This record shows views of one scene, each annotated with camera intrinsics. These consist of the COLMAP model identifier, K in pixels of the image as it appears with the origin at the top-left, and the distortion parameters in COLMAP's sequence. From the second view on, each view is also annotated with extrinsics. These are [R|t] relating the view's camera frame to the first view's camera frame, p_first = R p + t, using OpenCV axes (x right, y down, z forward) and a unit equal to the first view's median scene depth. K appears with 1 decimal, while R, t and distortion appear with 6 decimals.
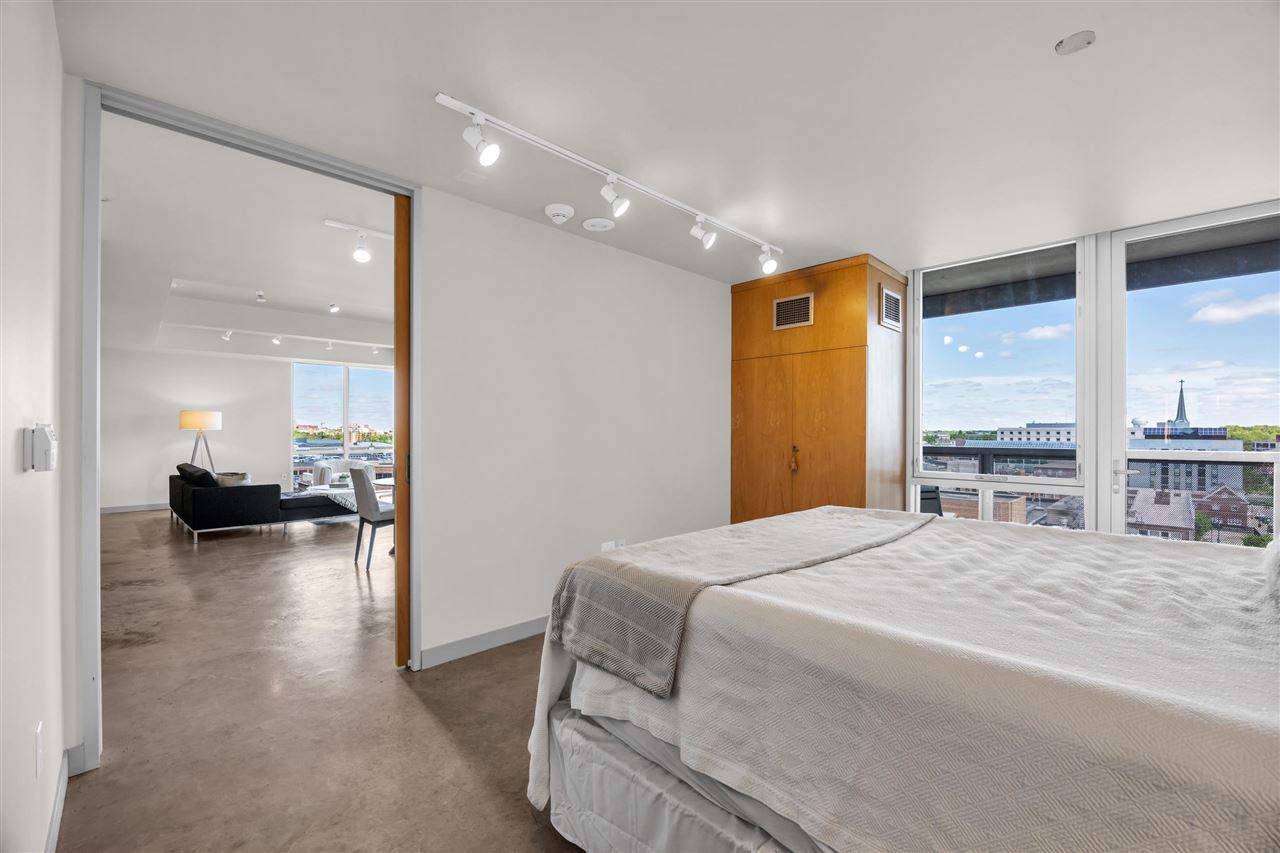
lens RADIAL K [[538.5, 0, 642.4], [0, 538.5, 431.8], [0, 0, 1]] dist [-0.006846, 0.000244]
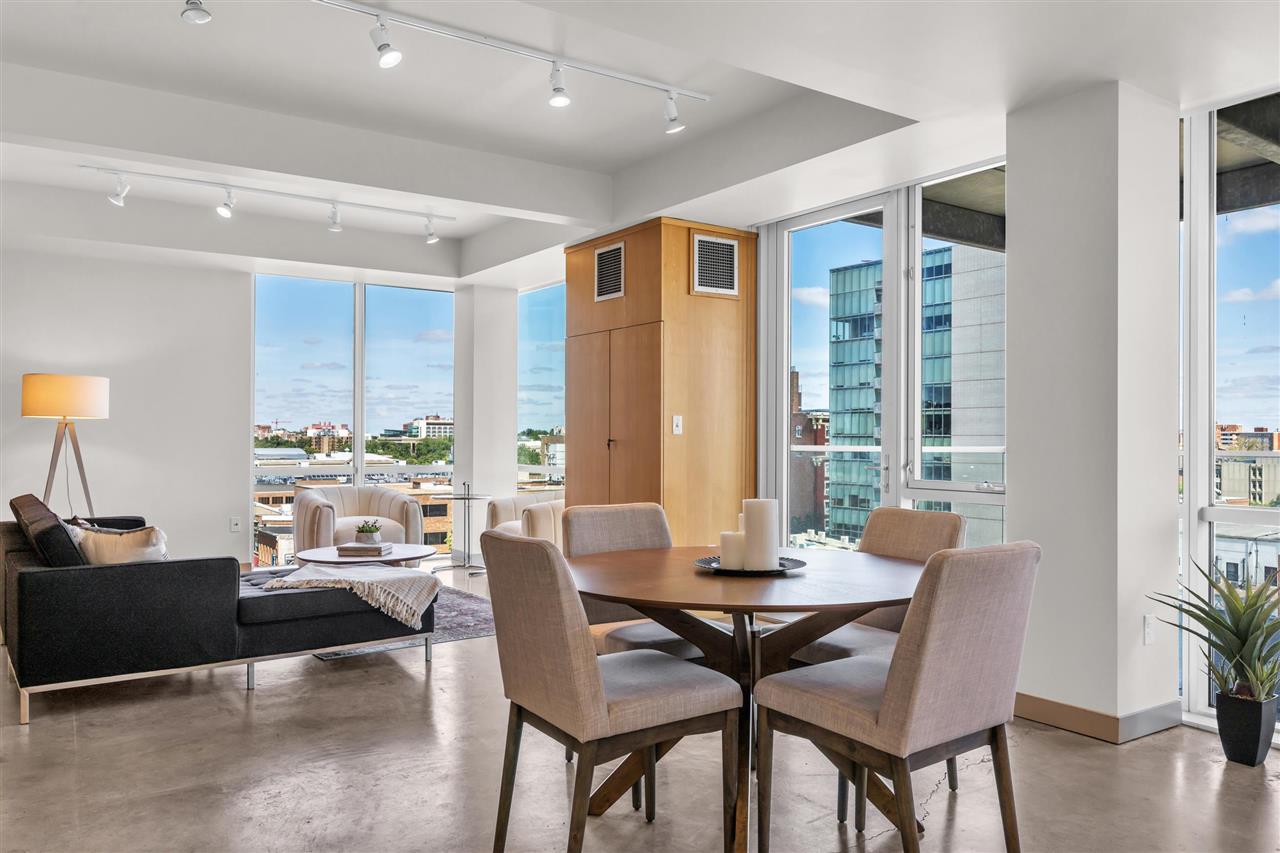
lens RADIAL K [[937.8, 0, 651.8], [0, 937.8, 429.3], [0, 0, 1]] dist [-0.003829, -0.000407]
pose [[0.987709, 0.002799, -0.156281, -0.260615], [-0.003881, 0.999971, -0.006614, 0.010326], [0.156258, 0.007139, 0.987690, 0.361861]]
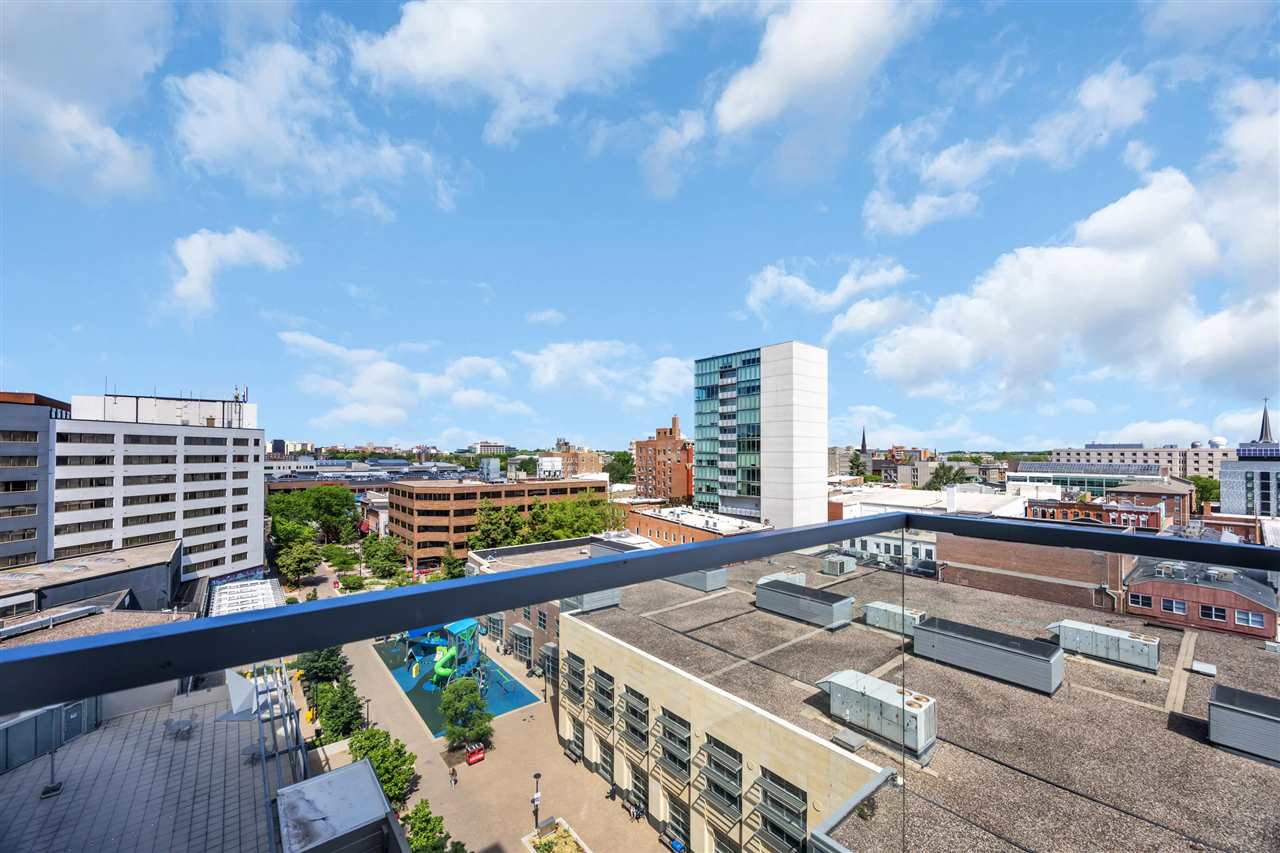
lens RADIAL K [[489.0, 0, 647.8], [0, 489.0, 447.4], [0, 0, 1]] dist [0.000920, -0.000801]
pose [[0.997375, 0.001010, -0.072404, -0.141658], [-0.001753, 0.999946, -0.010209, 0.002598], [0.072390, 0.010309, 0.997323, 1.275803]]
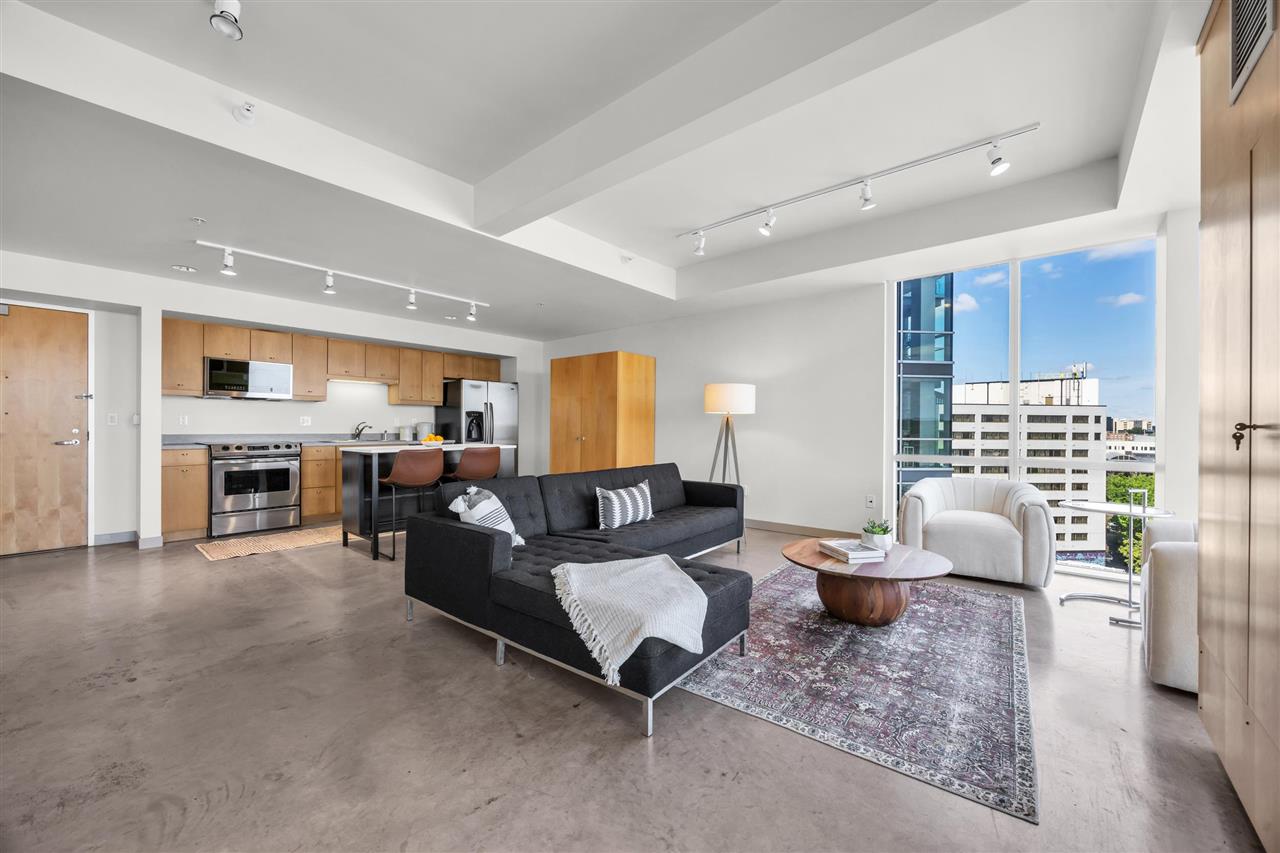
lens RADIAL K [[492.1, 0, 638.4], [0, 492.1, 430.1], [0, 0, 1]] dist [0.000621, -0.000087]
pose [[0.097932, 0.003517, -0.995187, -0.275020], [-0.002987, 0.999990, 0.003240, 0.016465], [0.995189, 0.002655, 0.097942, 0.957445]]
